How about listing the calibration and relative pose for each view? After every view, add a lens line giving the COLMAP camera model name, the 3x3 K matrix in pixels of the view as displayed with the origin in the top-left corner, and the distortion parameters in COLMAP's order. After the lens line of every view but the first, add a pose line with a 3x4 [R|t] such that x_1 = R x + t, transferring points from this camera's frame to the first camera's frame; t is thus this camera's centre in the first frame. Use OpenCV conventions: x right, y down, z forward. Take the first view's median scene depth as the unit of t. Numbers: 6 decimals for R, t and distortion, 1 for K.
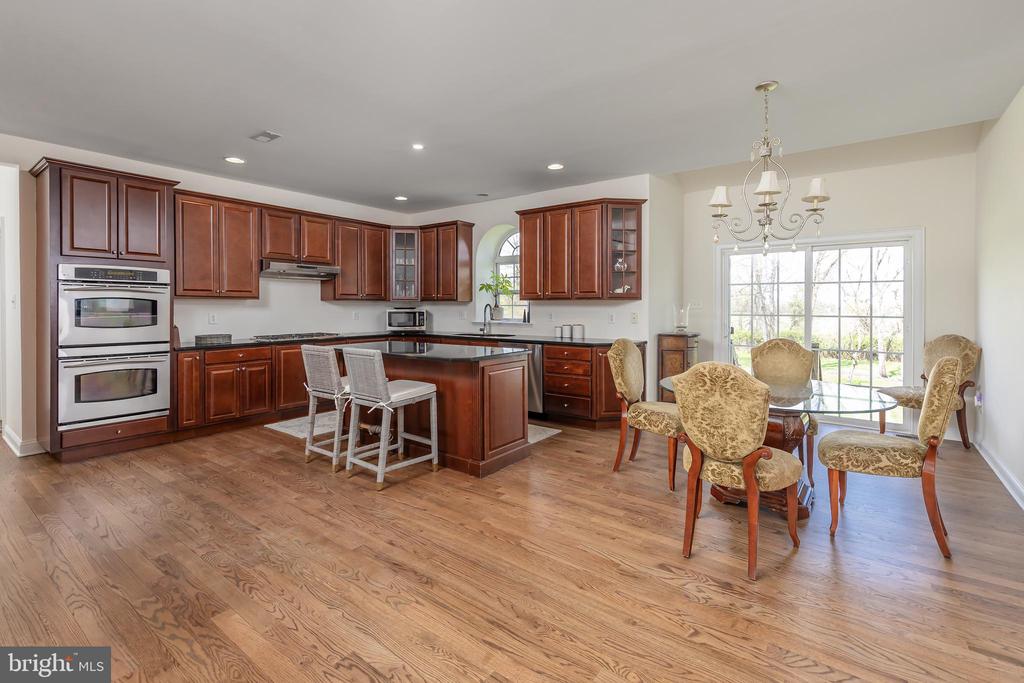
lens RADIAL K [[430.4, 0, 553.8], [0, 430.4, 315.3], [0, 0, 1]] dist [0.005995, -0.001376]
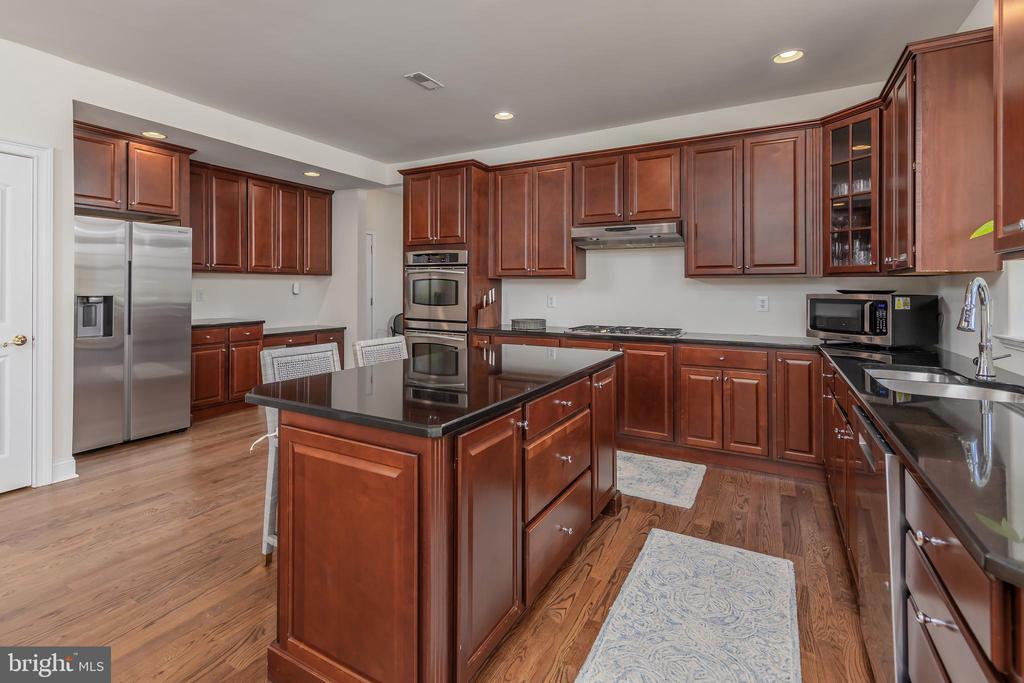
lens RADIAL K [[515.8, 0, 502.0], [0, 515.8, 288.6], [0, 0, 1]] dist [0.001830, 0.000017]
pose [[0.025278, 0.000482, -0.999680, 0.239808], [-0.023675, 0.999720, -0.000117, -0.014088], [0.999400, 0.023670, 0.025283, 0.822308]]
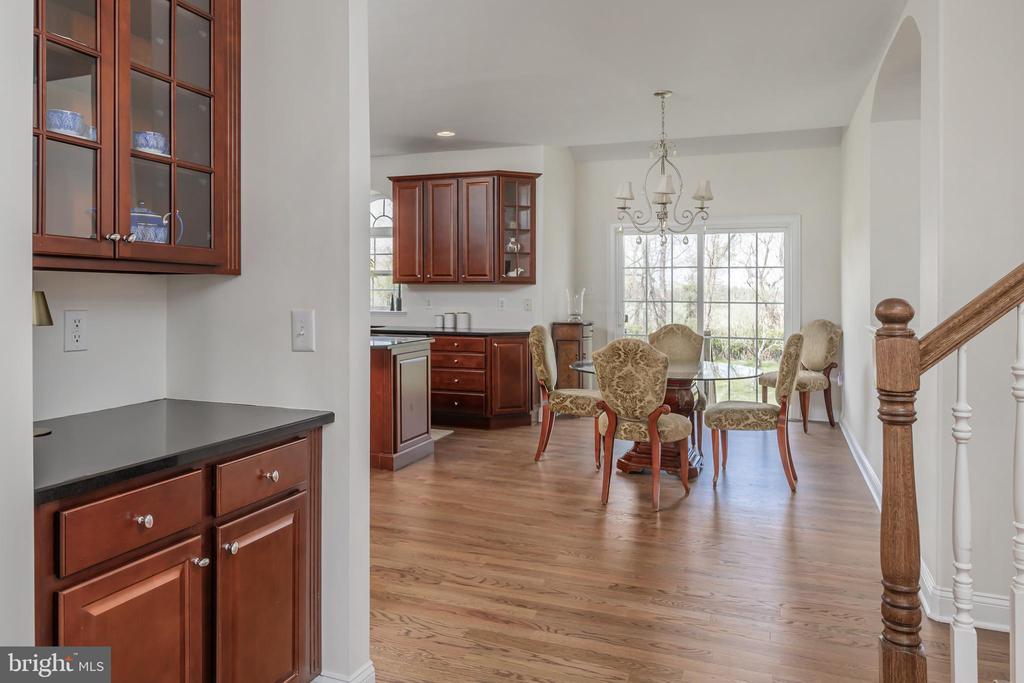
lens RADIAL K [[610.3, 0, 548.7], [0, 610.3, 303.4], [0, 0, 1]] dist [0.000795, -0.000028]
pose [[0.960263, -0.002285, 0.279086, -0.149668], [0.001869, 0.999997, 0.001759, 0.002238], [-0.279089, -0.001168, 0.960264, -0.277830]]
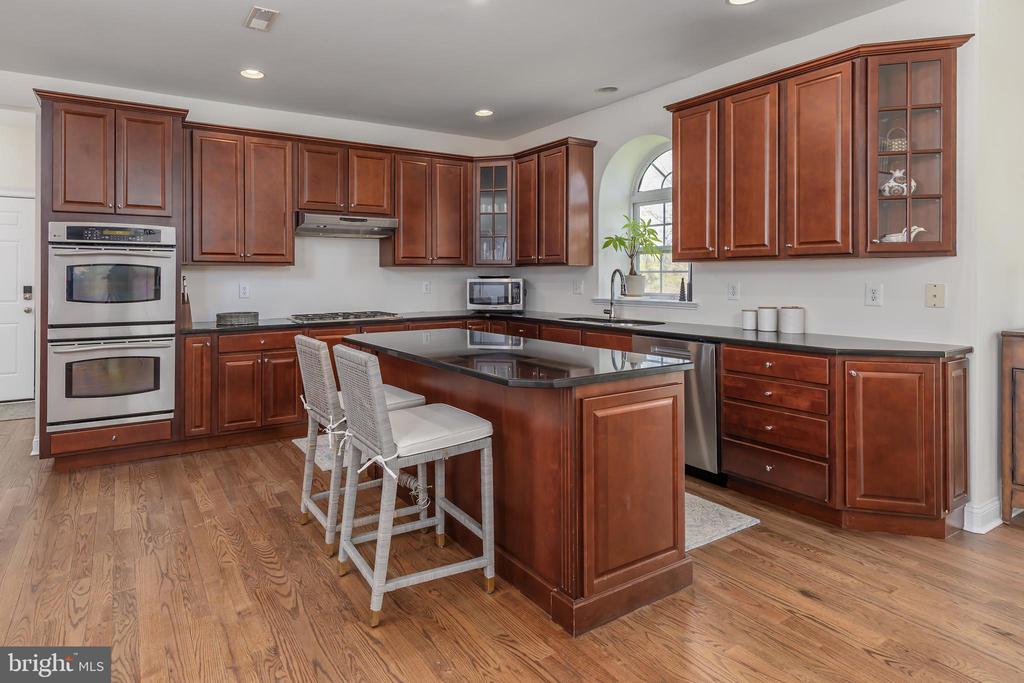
lens RADIAL K [[552.7, 0, 457.0], [0, 552.7, 281.9], [0, 0, 1]] dist [0.003504, -0.000736]
pose [[0.895192, -0.000006, -0.445680, -0.010892], [-0.003637, 0.999967, -0.007319, -0.002738], [0.445665, 0.008173, 0.895162, 0.275538]]
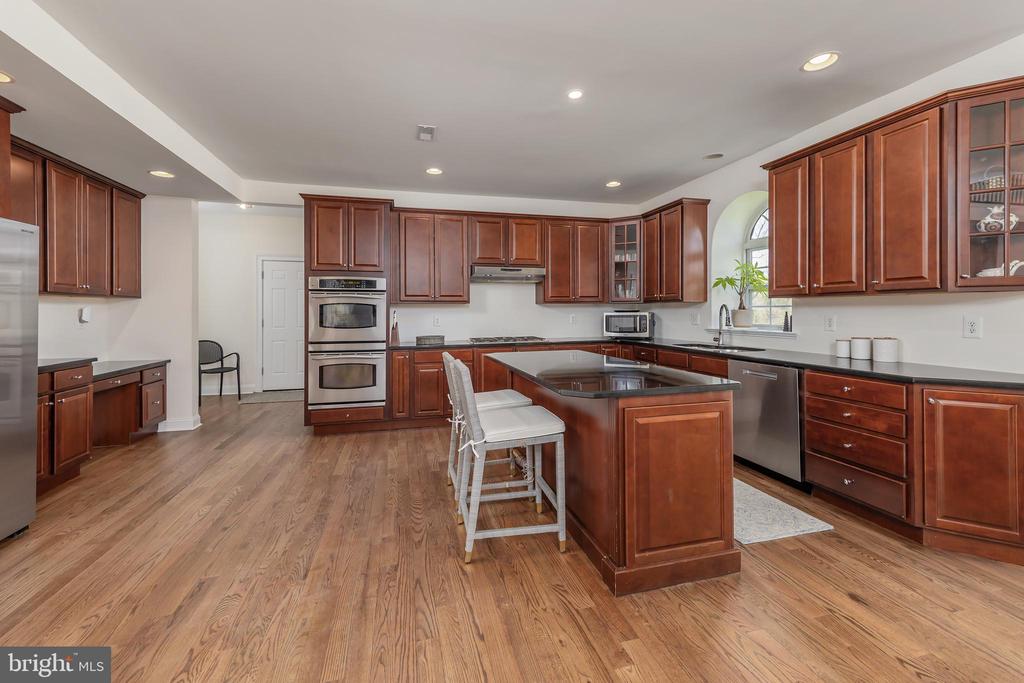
lens RADIAL K [[410.5, 0, 520.6], [0, 410.5, 315.8], [0, 0, 1]] dist [0.003792, -0.000975]
pose [[0.744950, 0.001275, -0.667119, 0.074515], [-0.006352, 0.999966, -0.005182, -0.002102], [0.667090, 0.008098, 0.744933, 0.337781]]
